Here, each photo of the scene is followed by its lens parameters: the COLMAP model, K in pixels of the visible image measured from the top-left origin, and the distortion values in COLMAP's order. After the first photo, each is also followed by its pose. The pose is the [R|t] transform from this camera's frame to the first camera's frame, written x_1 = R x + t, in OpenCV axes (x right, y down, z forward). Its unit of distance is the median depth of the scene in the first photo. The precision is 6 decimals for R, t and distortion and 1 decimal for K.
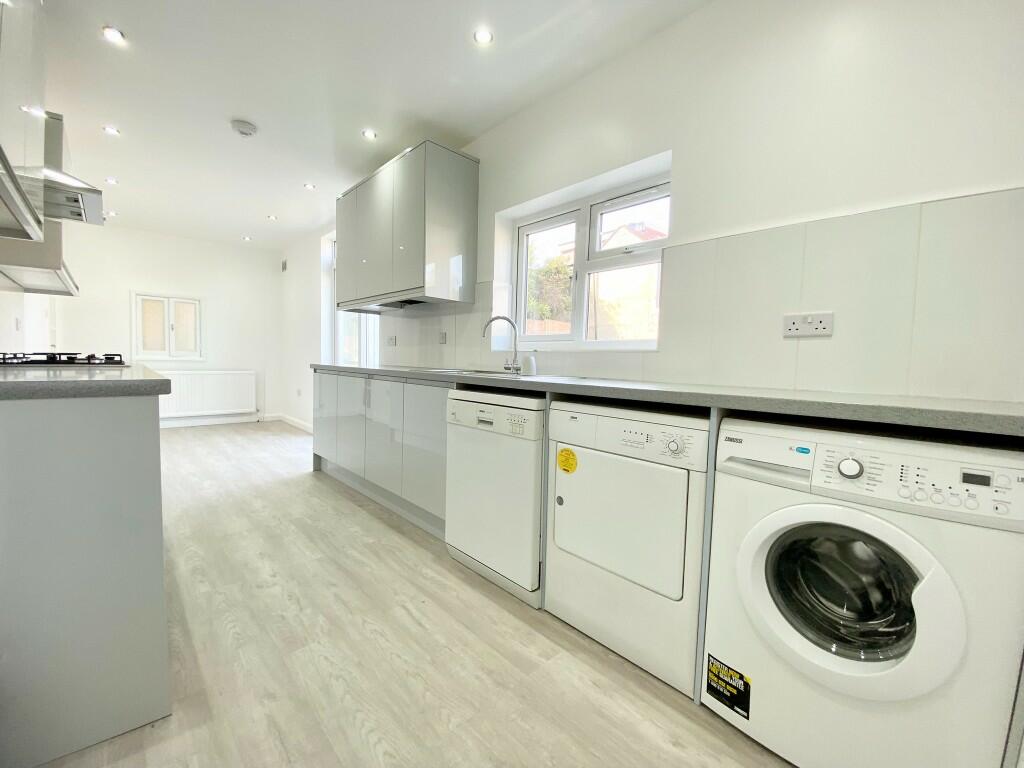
lens RADIAL K [[412.4, 0, 510.7], [0, 412.4, 383.2], [0, 0, 1]] dist [0.025538, -0.022462]
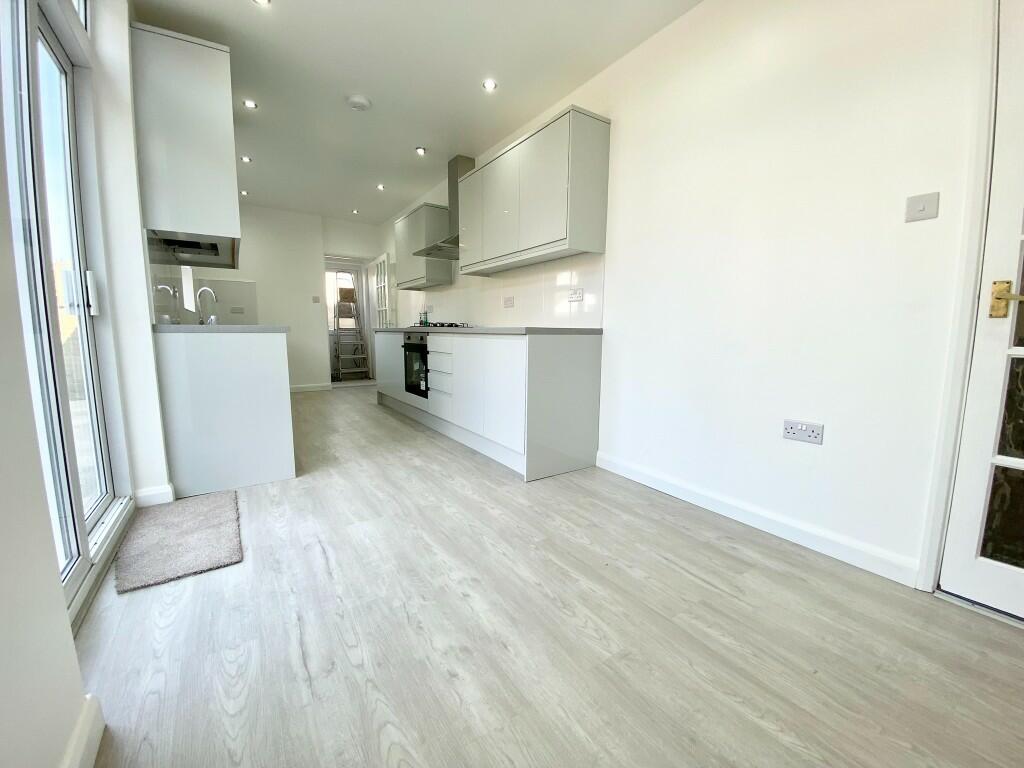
lens RADIAL K [[409.1, 0, 513.2], [0, 409.1, 382.0], [0, 0, 1]] dist [0.050291, -0.038233]
pose [[-0.984948, -0.051979, 0.164850, -1.286669], [-0.021108, 0.982746, 0.183749, -0.118773], [-0.171557, 0.177504, -0.969051, 2.156290]]
